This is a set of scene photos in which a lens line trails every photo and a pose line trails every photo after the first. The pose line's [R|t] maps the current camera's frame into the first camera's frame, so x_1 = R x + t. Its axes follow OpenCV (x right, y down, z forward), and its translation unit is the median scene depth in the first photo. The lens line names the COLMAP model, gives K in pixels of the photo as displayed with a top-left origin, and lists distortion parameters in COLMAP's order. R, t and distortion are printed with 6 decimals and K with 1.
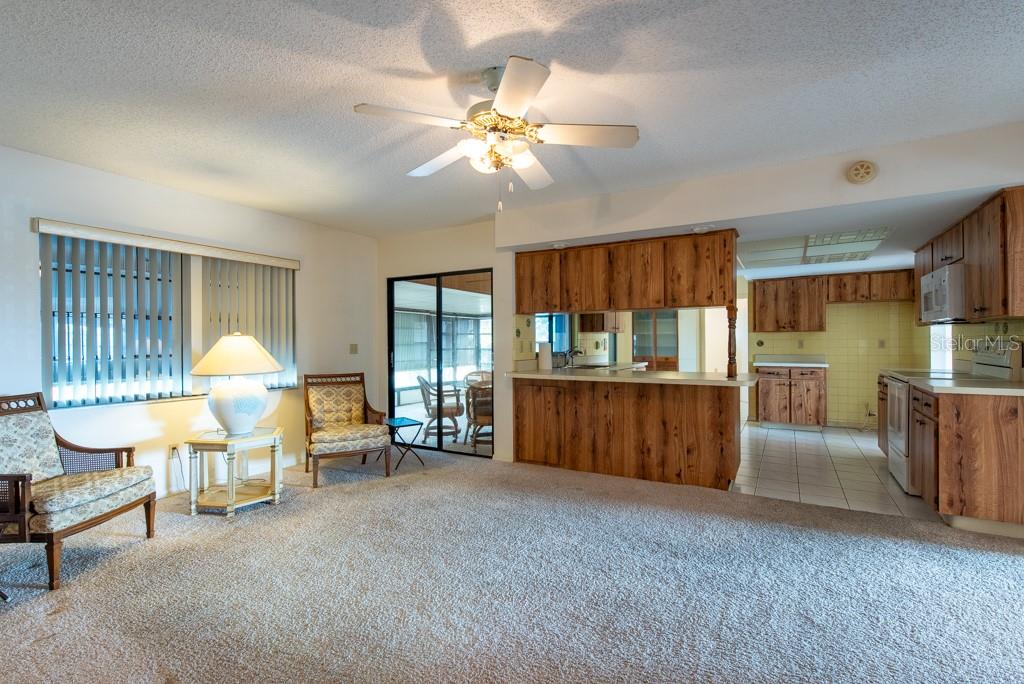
lens RADIAL K [[463.6, 0, 552.6], [0, 463.6, 342.3], [0, 0, 1]] dist [0.000152, -0.000569]
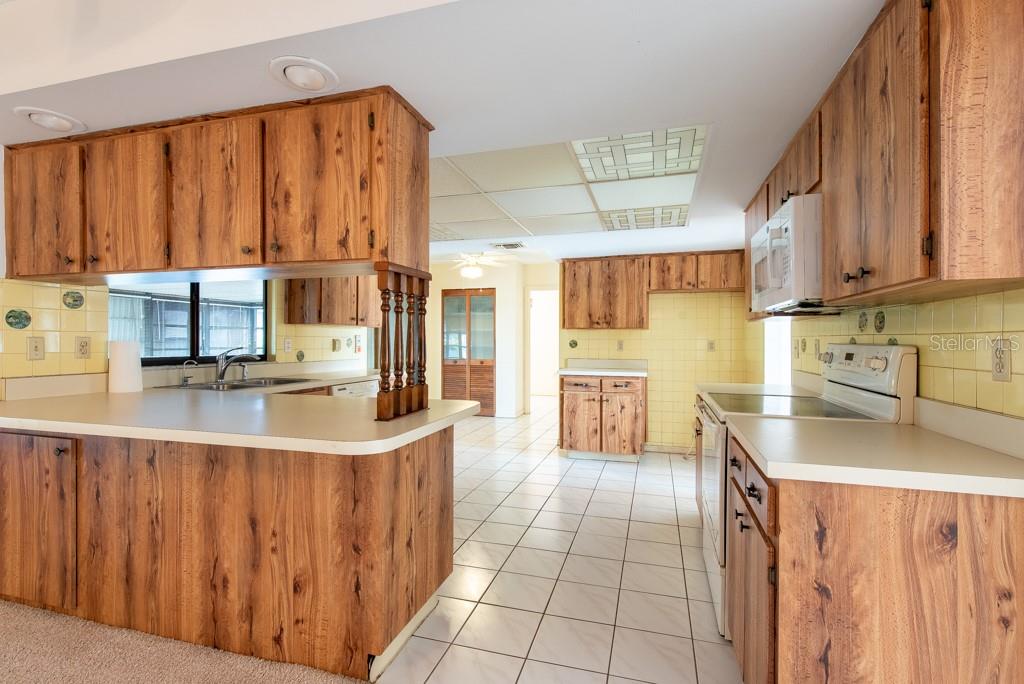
lens RADIAL K [[445.2, 0, 560.1], [0, 445.2, 342.9], [0, 0, 1]] dist [0.002374, -0.000226]
pose [[0.967655, 0.007506, 0.252167, 0.379251], [-0.008566, 0.999958, 0.003105, -0.002322], [-0.252133, -0.005165, 0.967679, 0.464078]]
